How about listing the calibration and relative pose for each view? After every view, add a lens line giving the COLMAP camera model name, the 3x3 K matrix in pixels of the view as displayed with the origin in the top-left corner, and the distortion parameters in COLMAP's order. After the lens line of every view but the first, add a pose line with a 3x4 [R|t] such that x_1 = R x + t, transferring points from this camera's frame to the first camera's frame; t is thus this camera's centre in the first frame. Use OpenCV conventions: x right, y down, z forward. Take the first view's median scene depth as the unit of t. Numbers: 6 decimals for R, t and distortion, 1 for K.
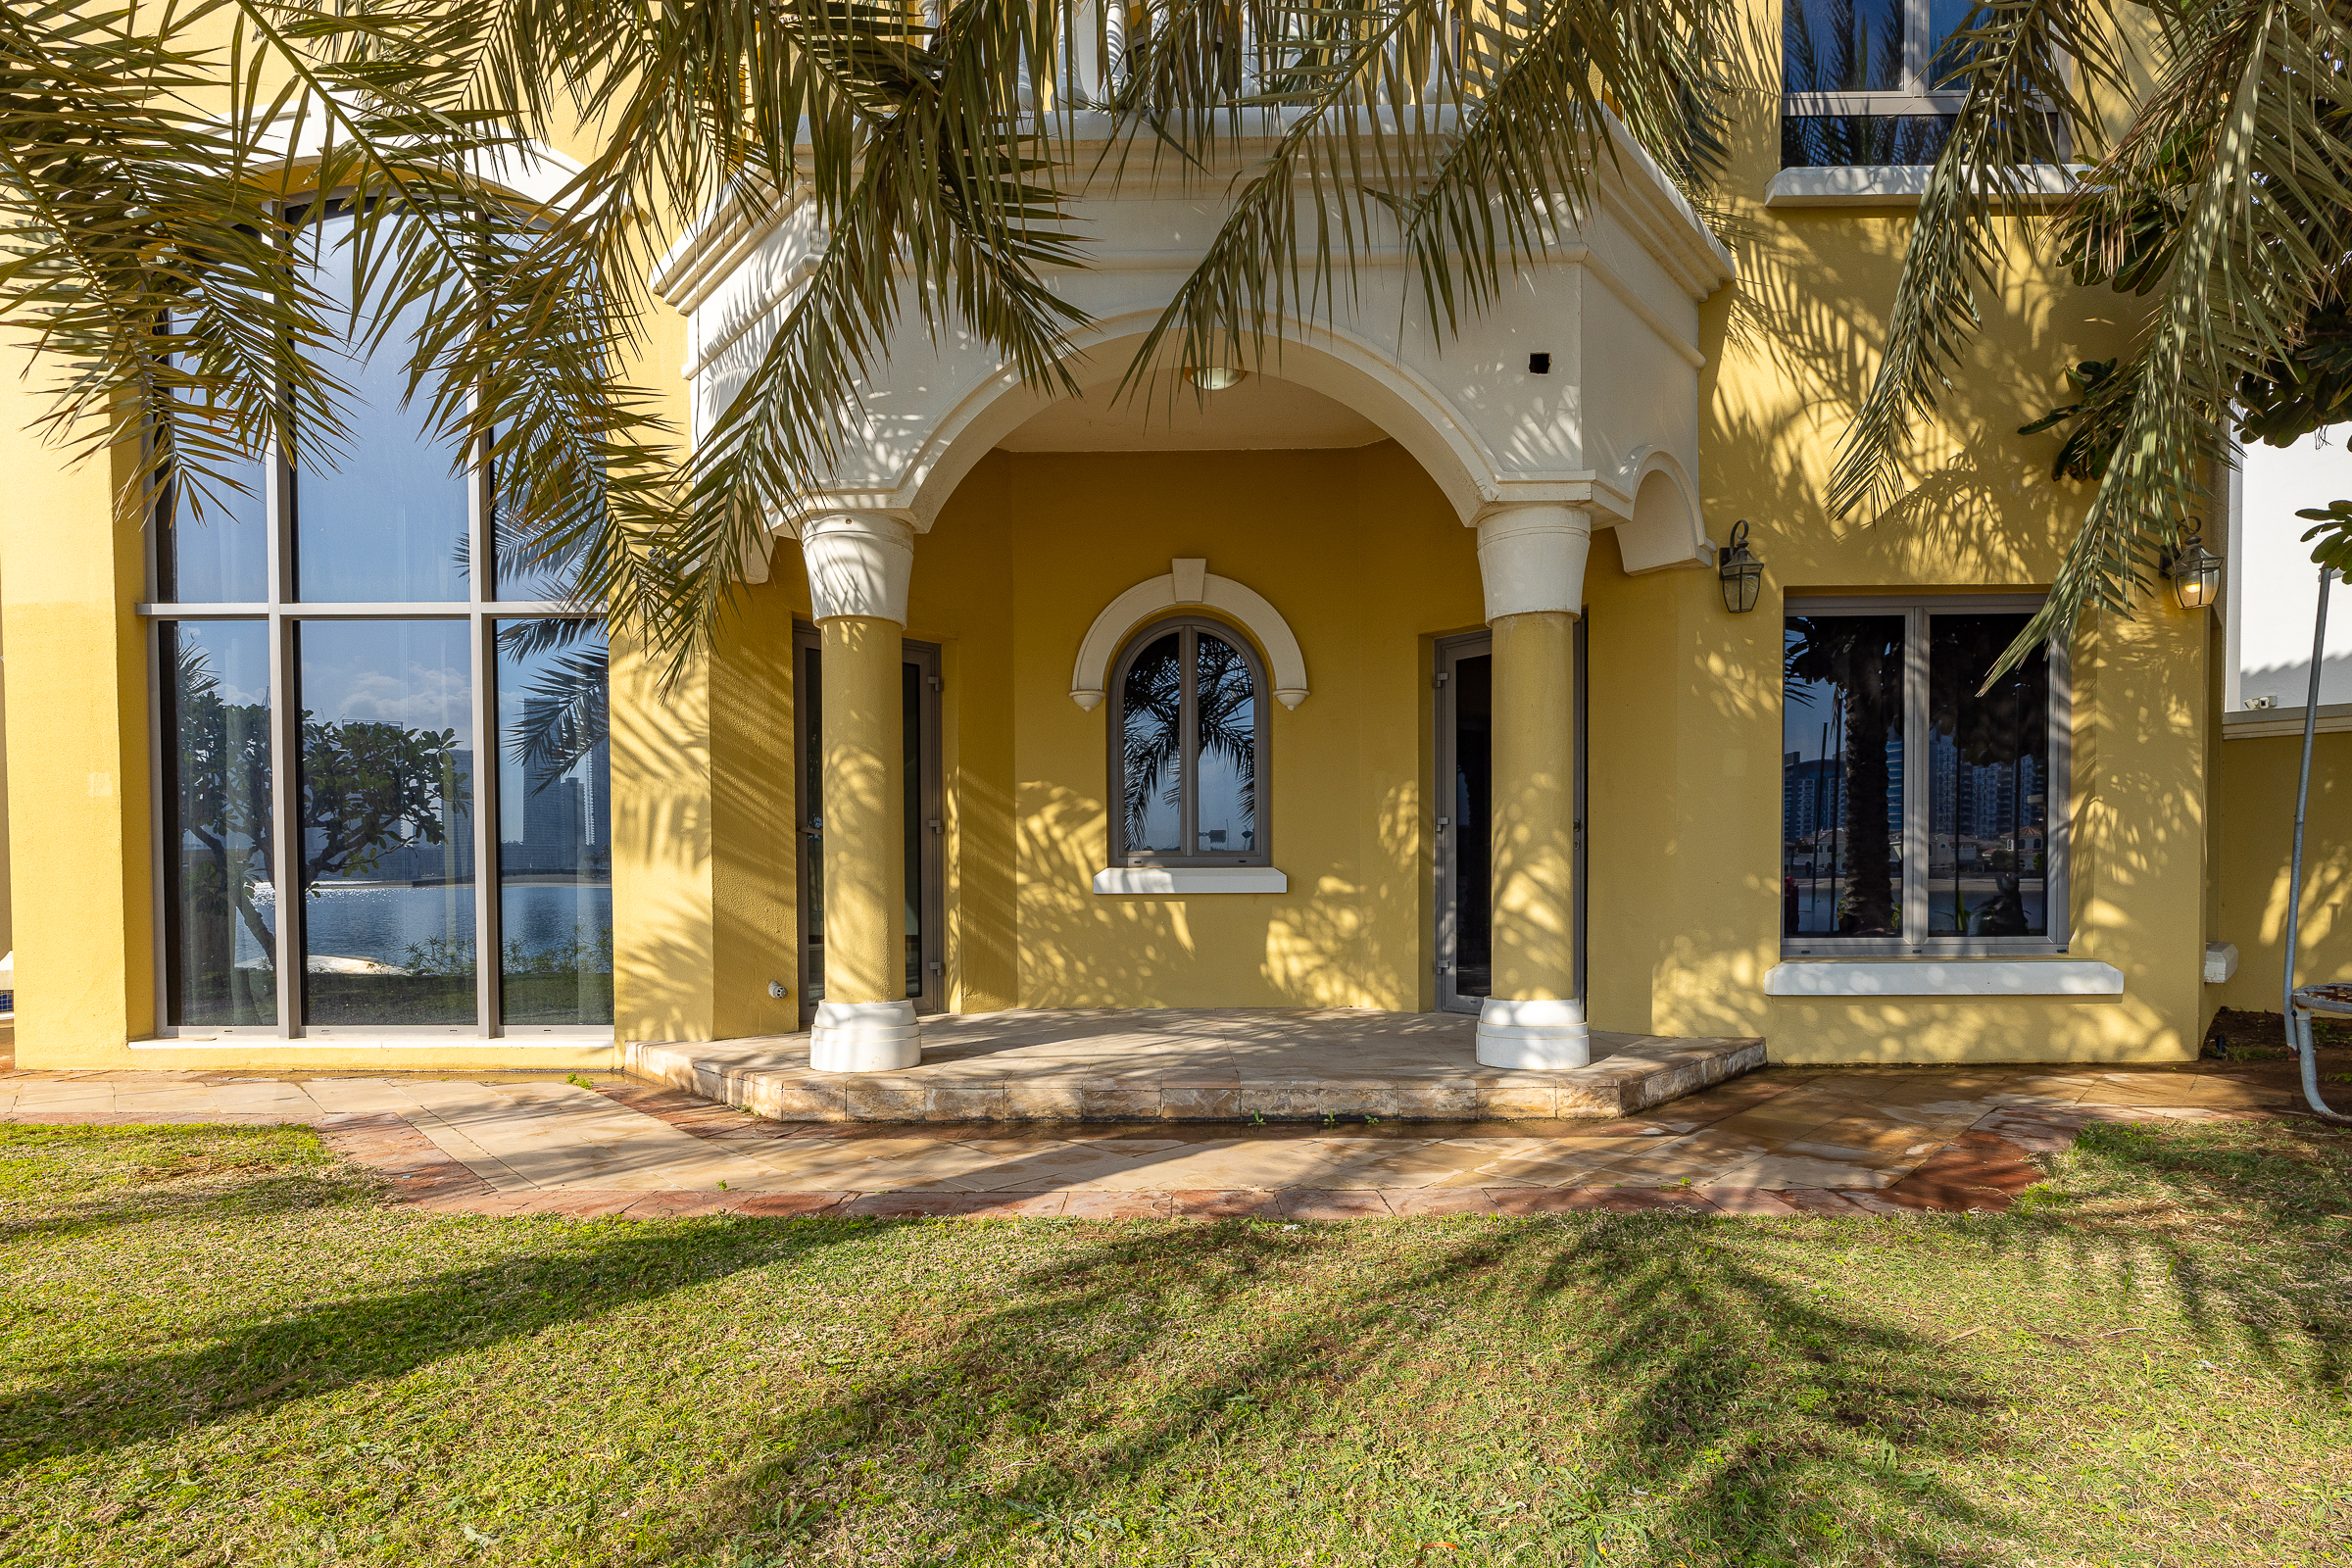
lens RADIAL K [[988.1, 0, 1168.8], [0, 988.1, 772.3], [0, 0, 1]] dist [0.001238, 0.000471]
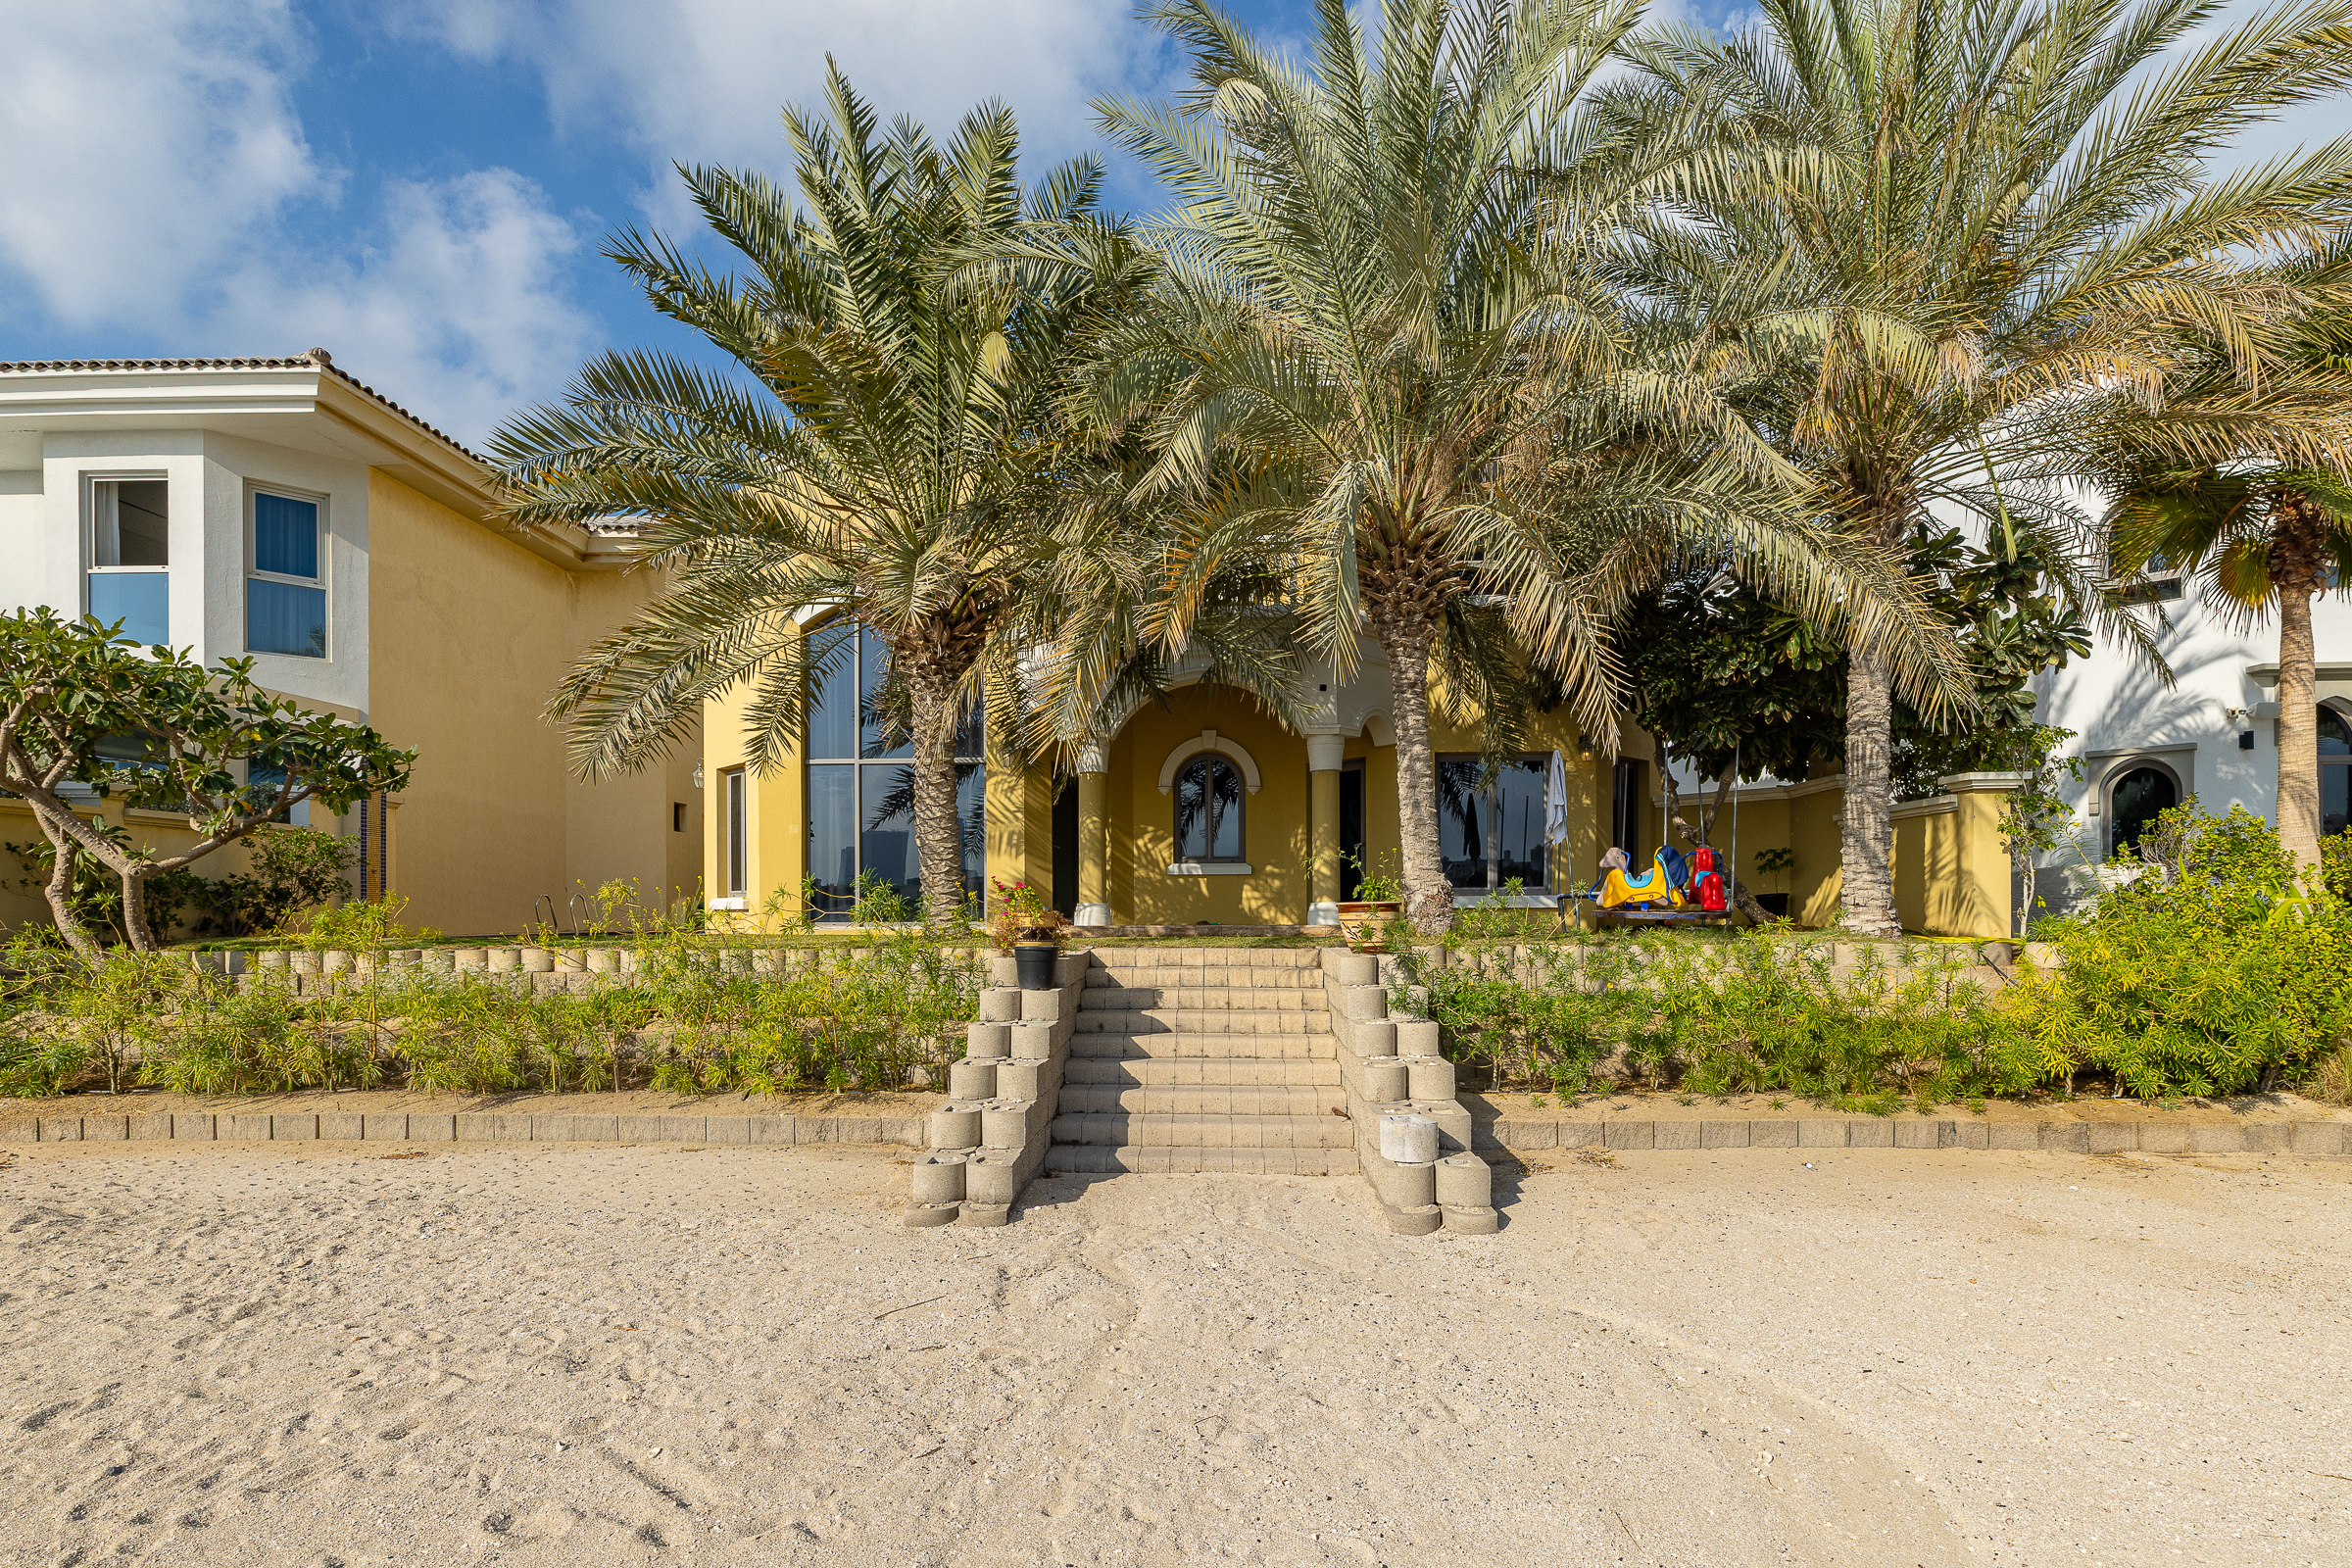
lens RADIAL K [[988.1, 0, 1168.8], [0, 988.1, 772.3], [0, 0, 1]] dist [0.001238, 0.000471]
pose [[0.999264, -0.004451, -0.038103, 0.019522], [0.003201, 0.999457, -0.032798, -0.035514], [0.038229, 0.032652, 0.998735, -1.325794]]
